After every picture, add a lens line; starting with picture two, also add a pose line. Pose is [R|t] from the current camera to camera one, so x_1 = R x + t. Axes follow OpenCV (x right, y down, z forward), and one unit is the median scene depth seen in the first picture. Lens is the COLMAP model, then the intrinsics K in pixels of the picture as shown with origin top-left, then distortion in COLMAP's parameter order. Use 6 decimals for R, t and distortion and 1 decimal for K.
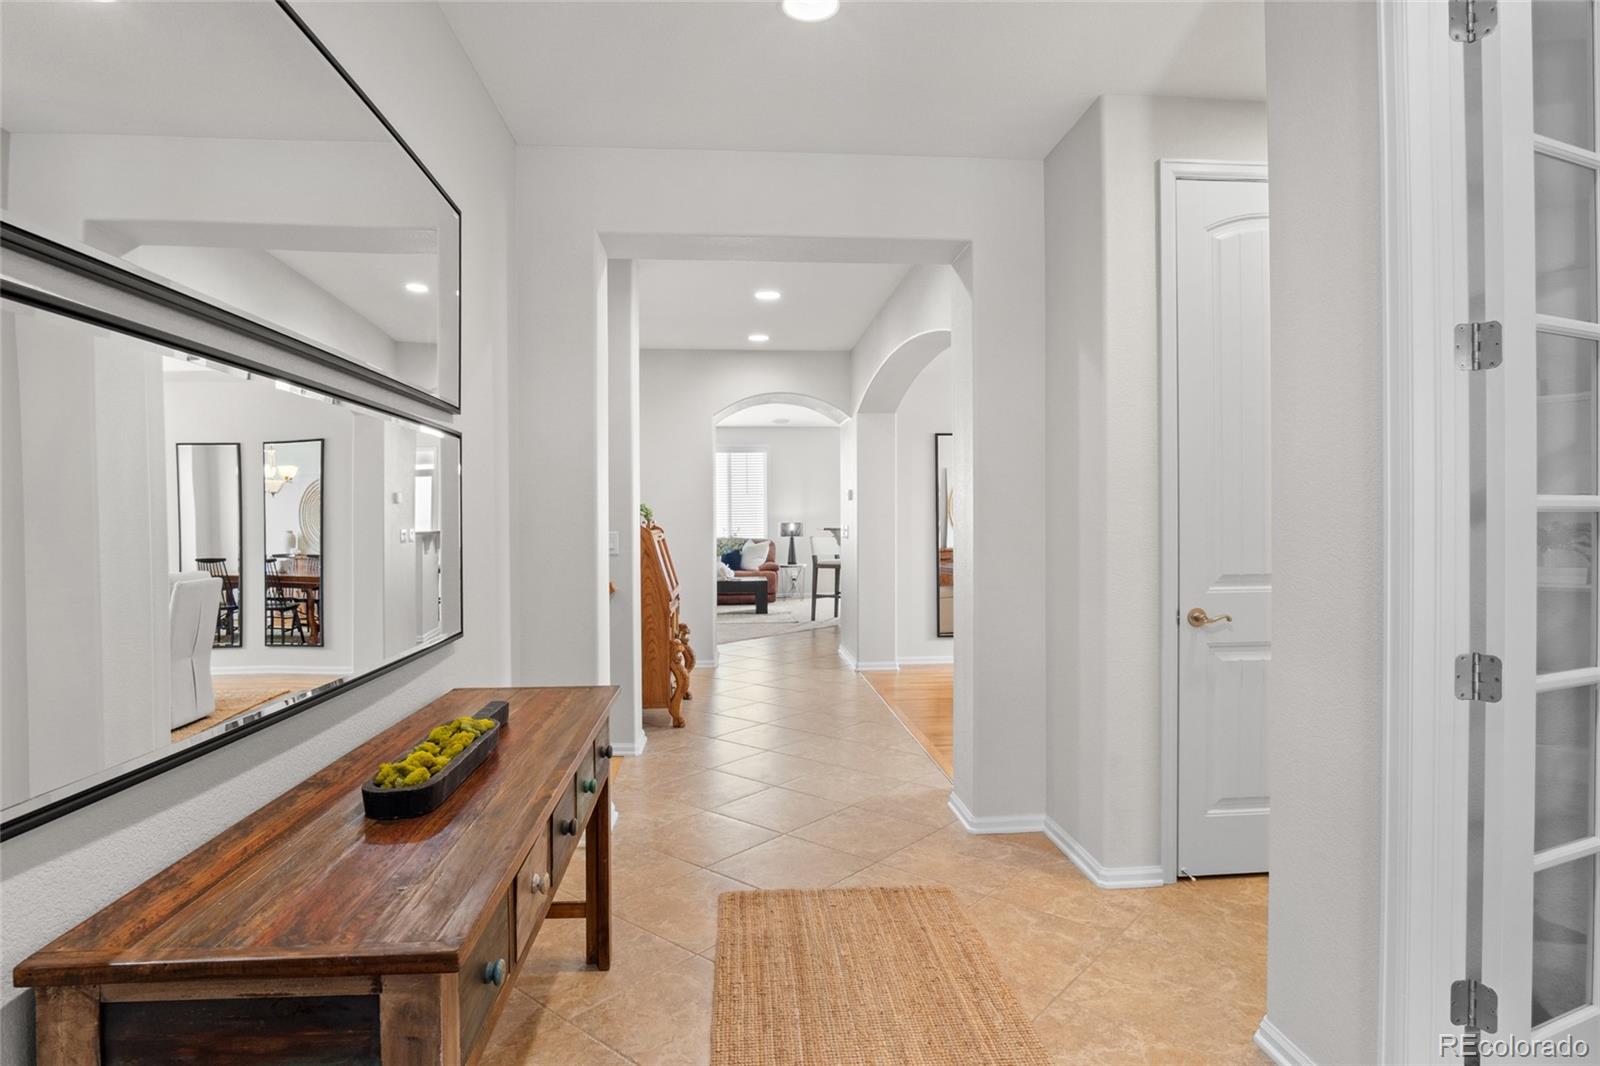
lens RADIAL K [[875.9, 0, 800.5], [0, 875.9, 530.3], [0, 0, 1]] dist [-0.023514, 0.003183]
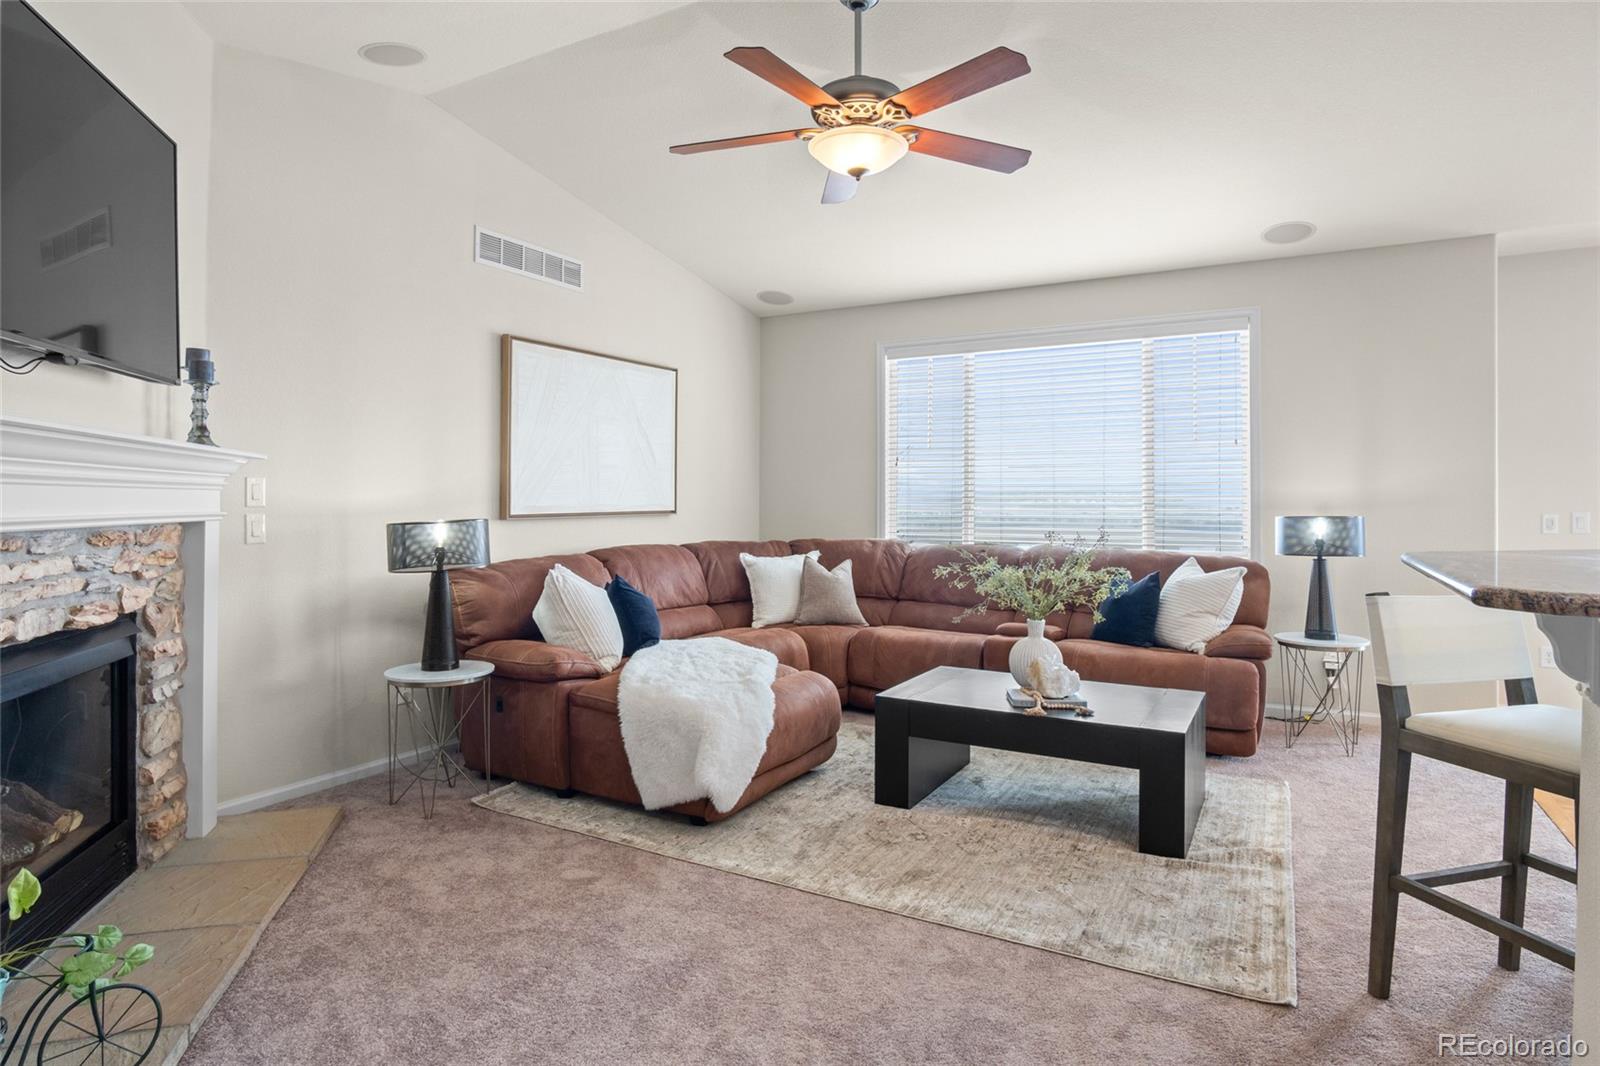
lens RADIAL K [[875.9, 0, 787.2], [0, 875.9, 494.7], [0, 0, 1]] dist [-0.023514, 0.003183]
pose [[0.822673, 0.002458, -0.568510, 0.011879], [-0.003612, 0.999993, -0.000903, -0.015653], [0.568504, 0.002797, 0.822676, 0.607573]]
